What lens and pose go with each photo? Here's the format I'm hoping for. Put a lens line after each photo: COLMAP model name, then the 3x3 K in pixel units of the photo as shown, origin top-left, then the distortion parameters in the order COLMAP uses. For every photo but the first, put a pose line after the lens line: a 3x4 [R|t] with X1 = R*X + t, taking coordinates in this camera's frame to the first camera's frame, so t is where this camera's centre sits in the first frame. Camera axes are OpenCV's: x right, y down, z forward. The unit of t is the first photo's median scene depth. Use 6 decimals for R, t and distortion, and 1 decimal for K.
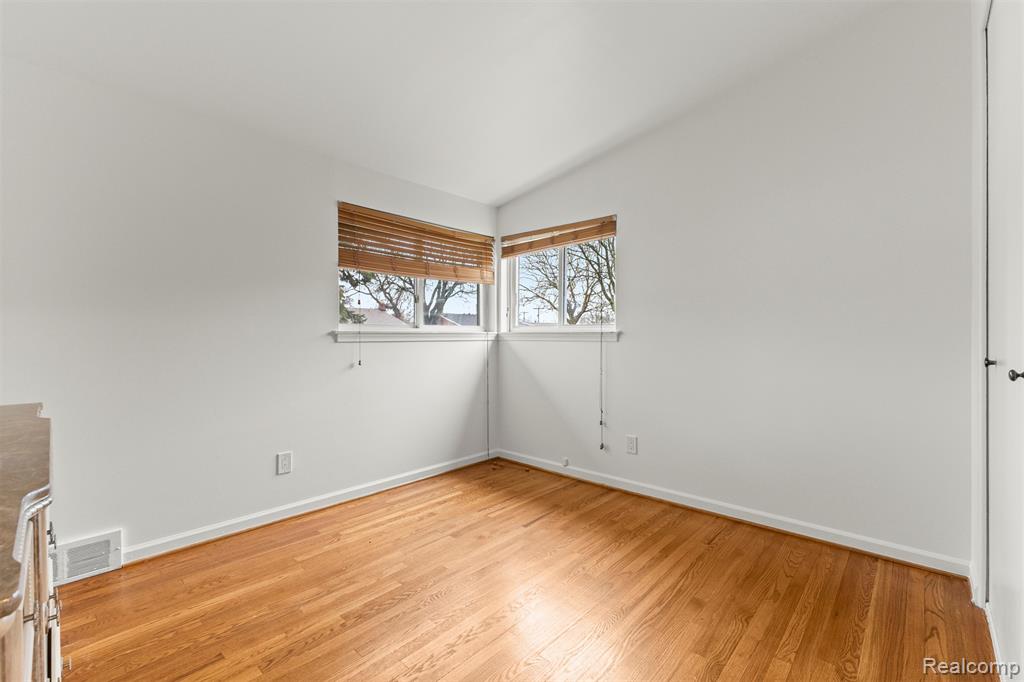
lens RADIAL K [[444.6, 0, 518.4], [0, 444.6, 335.5], [0, 0, 1]] dist [0.013691, -0.002772]
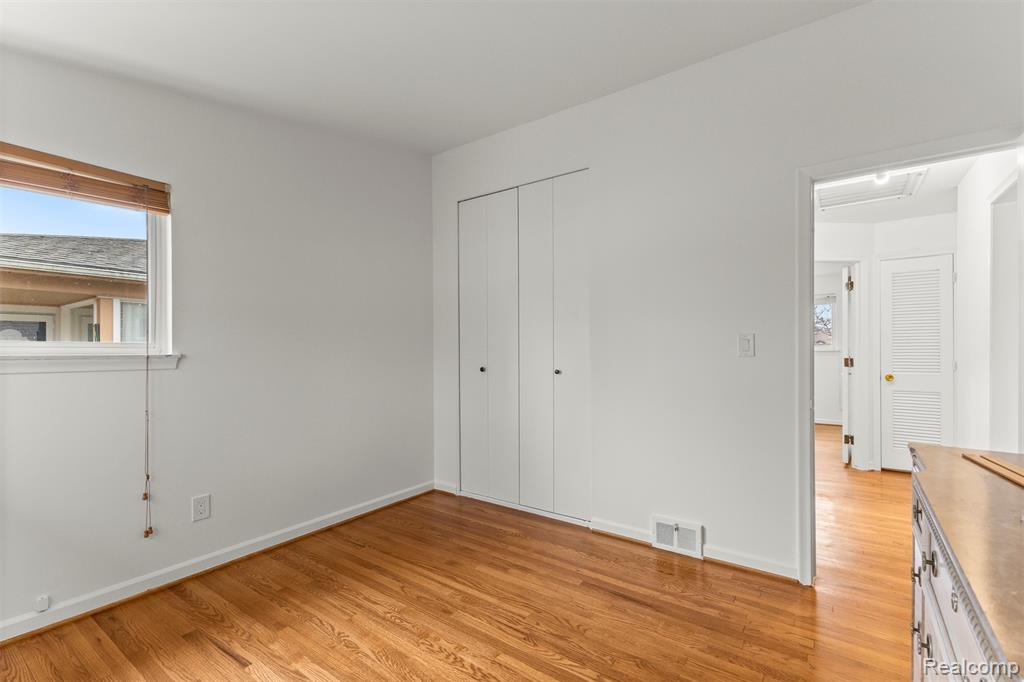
lens RADIAL K [[451.4, 0, 519.6], [0, 451.4, 347.7], [0, 0, 1]] dist [0.011344, -0.001623]
pose [[-0.109746, -0.001243, 0.993959, -0.651013], [0.004004, 0.999991, 0.001693, -0.022422], [-0.993952, 0.004166, -0.109740, 0.659649]]
